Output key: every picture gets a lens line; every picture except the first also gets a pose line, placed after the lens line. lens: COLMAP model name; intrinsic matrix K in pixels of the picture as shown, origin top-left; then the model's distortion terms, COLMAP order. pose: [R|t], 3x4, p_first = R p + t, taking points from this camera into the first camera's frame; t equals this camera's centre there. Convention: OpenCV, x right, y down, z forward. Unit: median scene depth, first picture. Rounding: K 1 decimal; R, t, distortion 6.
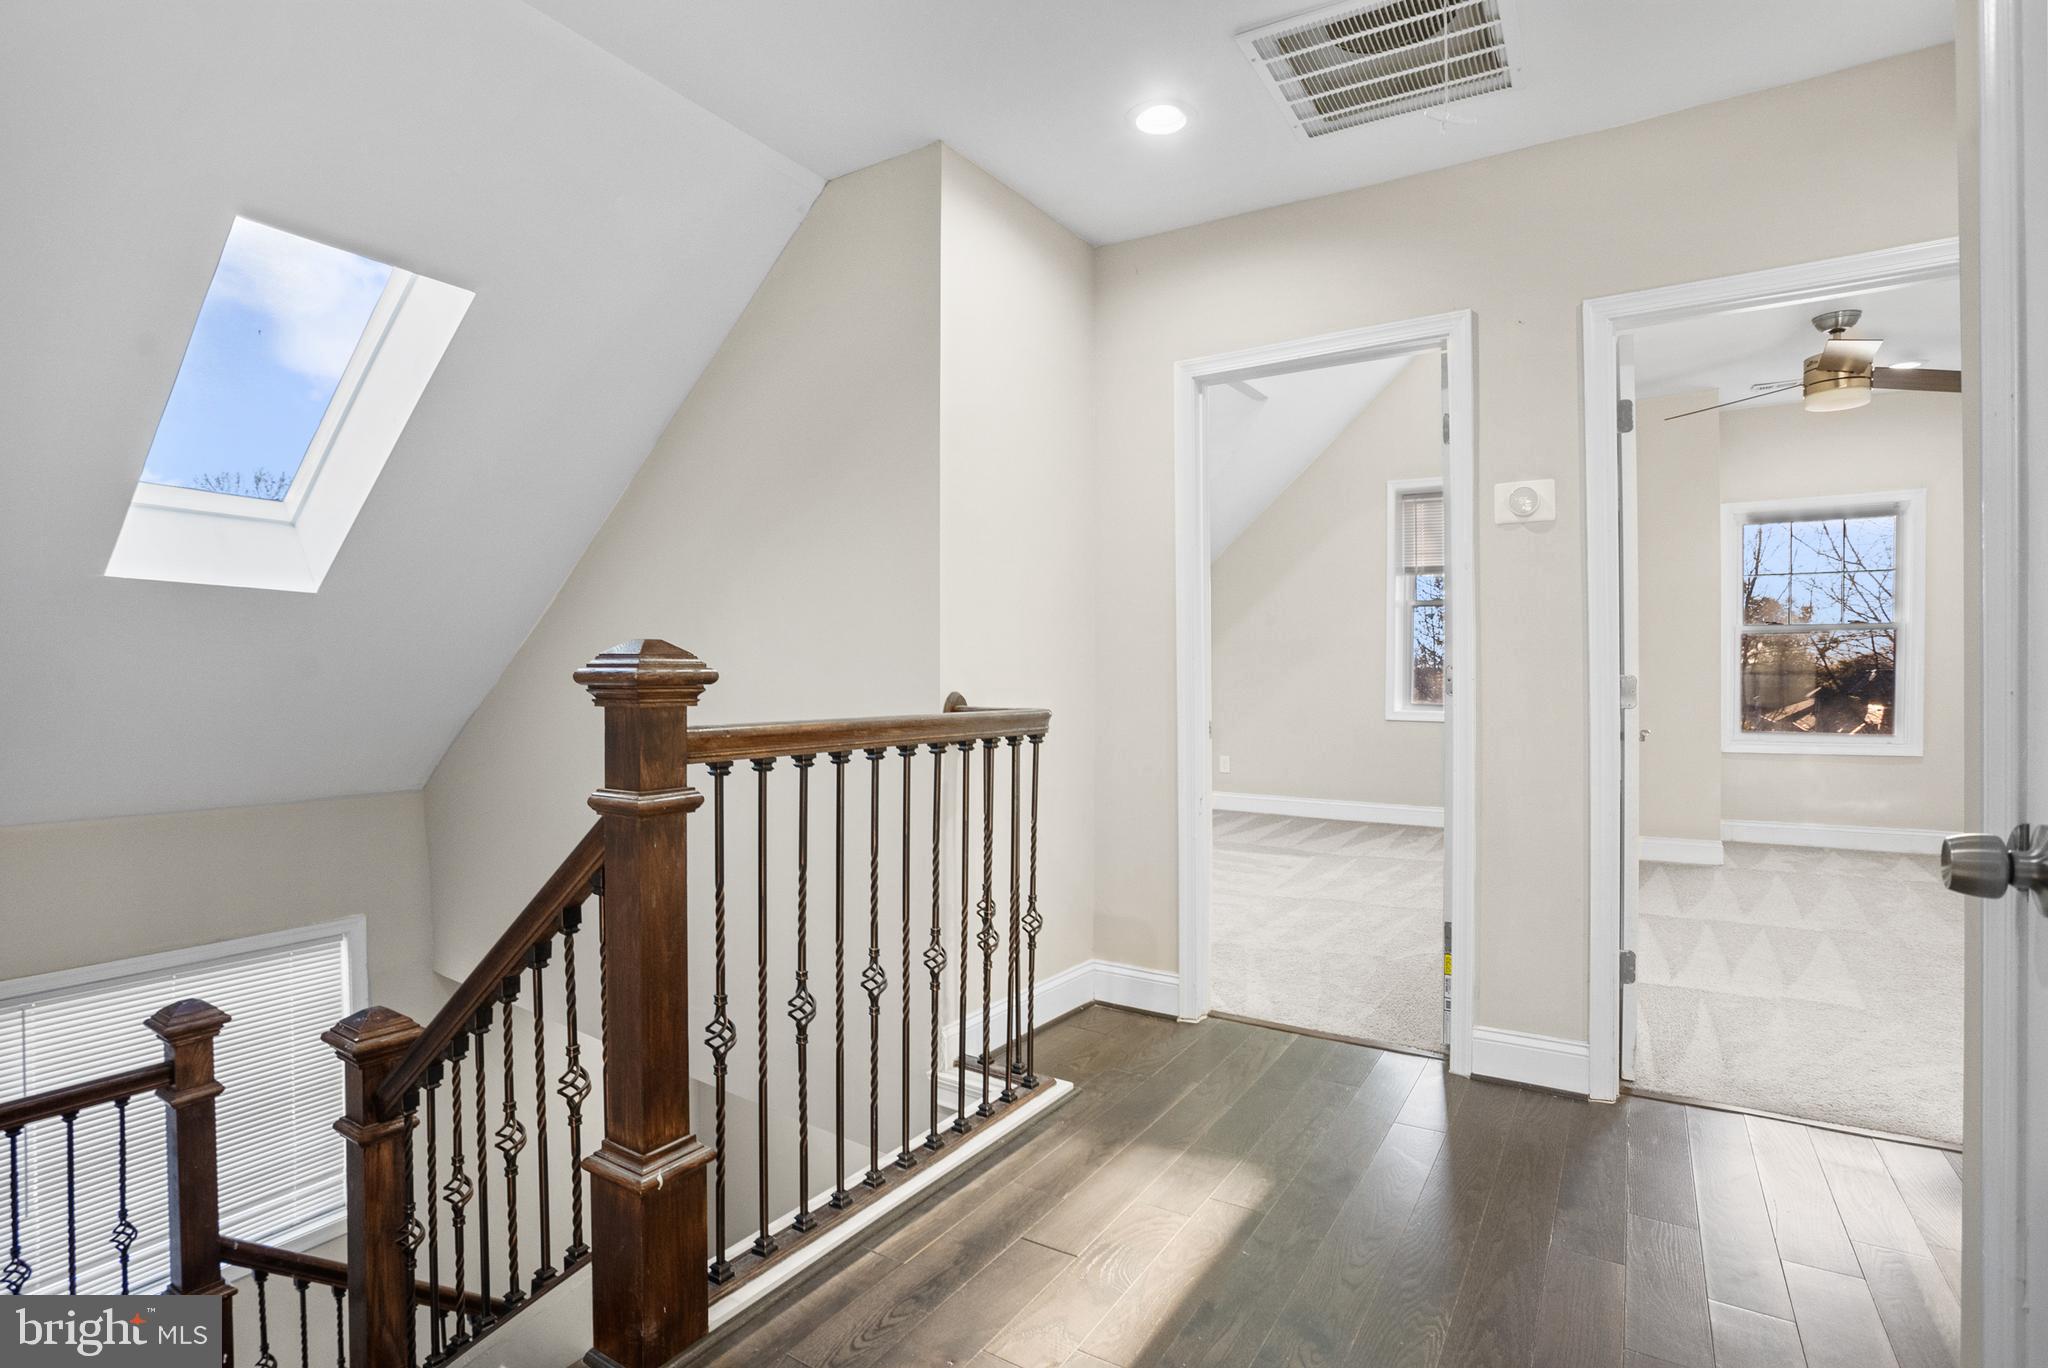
lens RADIAL K [[1014.0, 0, 1033.0], [0, 1014.0, 676.0], [0, 0, 1]] dist [-0.005253, -0.002668]
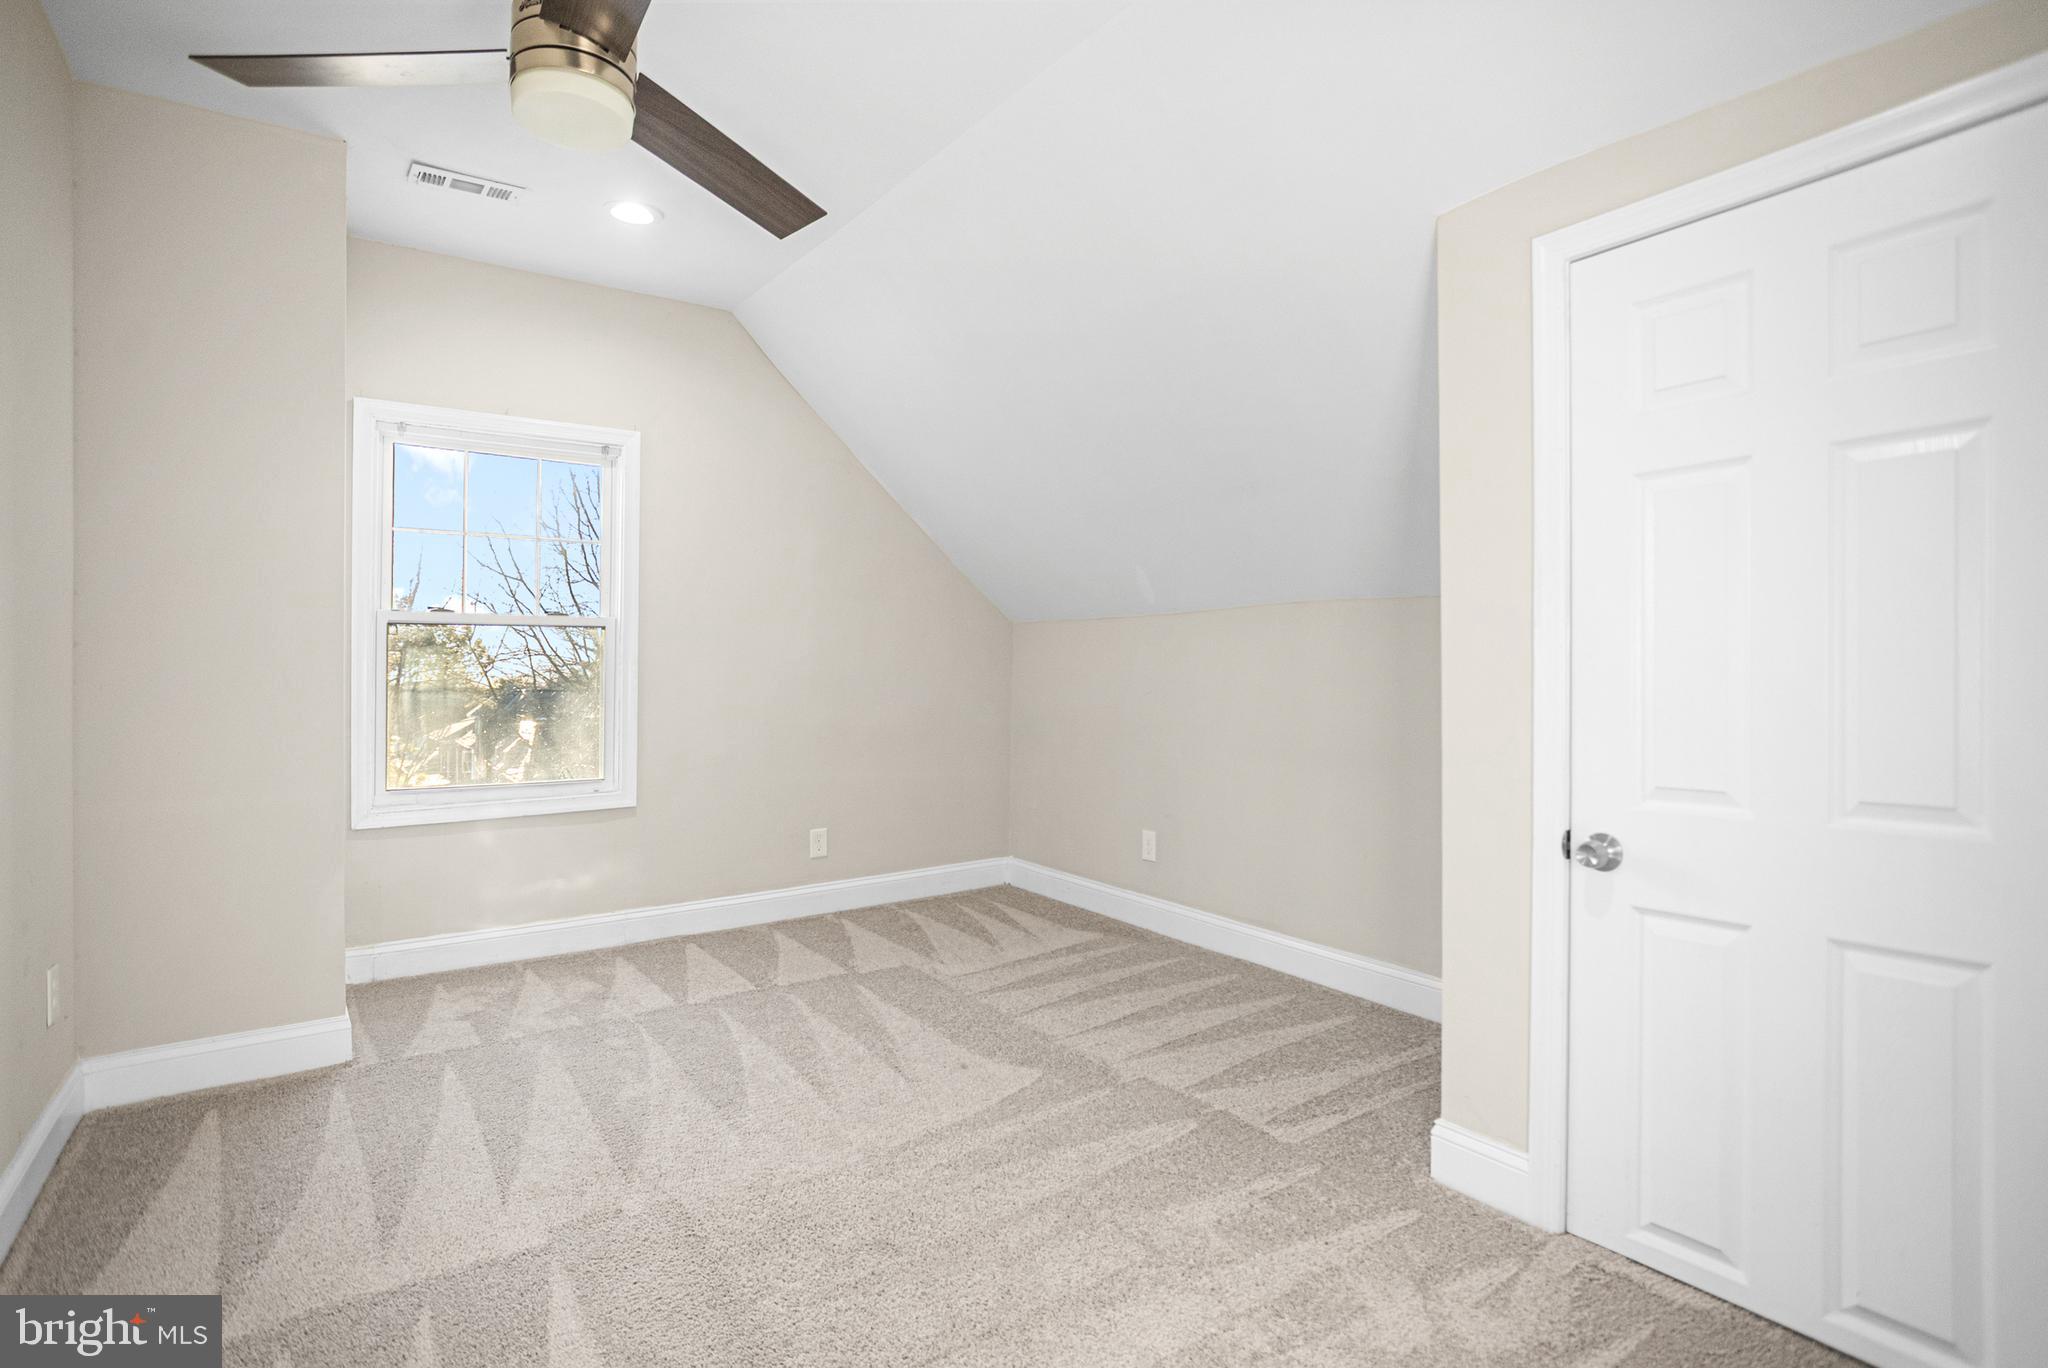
lens RADIAL K [[1014.0, 0, 1031.1], [0, 1014.0, 679.3], [0, 0, 1]] dist [-0.005253, -0.002668]
pose [[0.396139, 0.008350, 0.918153, 0.319253], [0.005160, 0.999923, -0.011320, -0.000876], [-0.918176, 0.009222, 0.396065, 0.438024]]
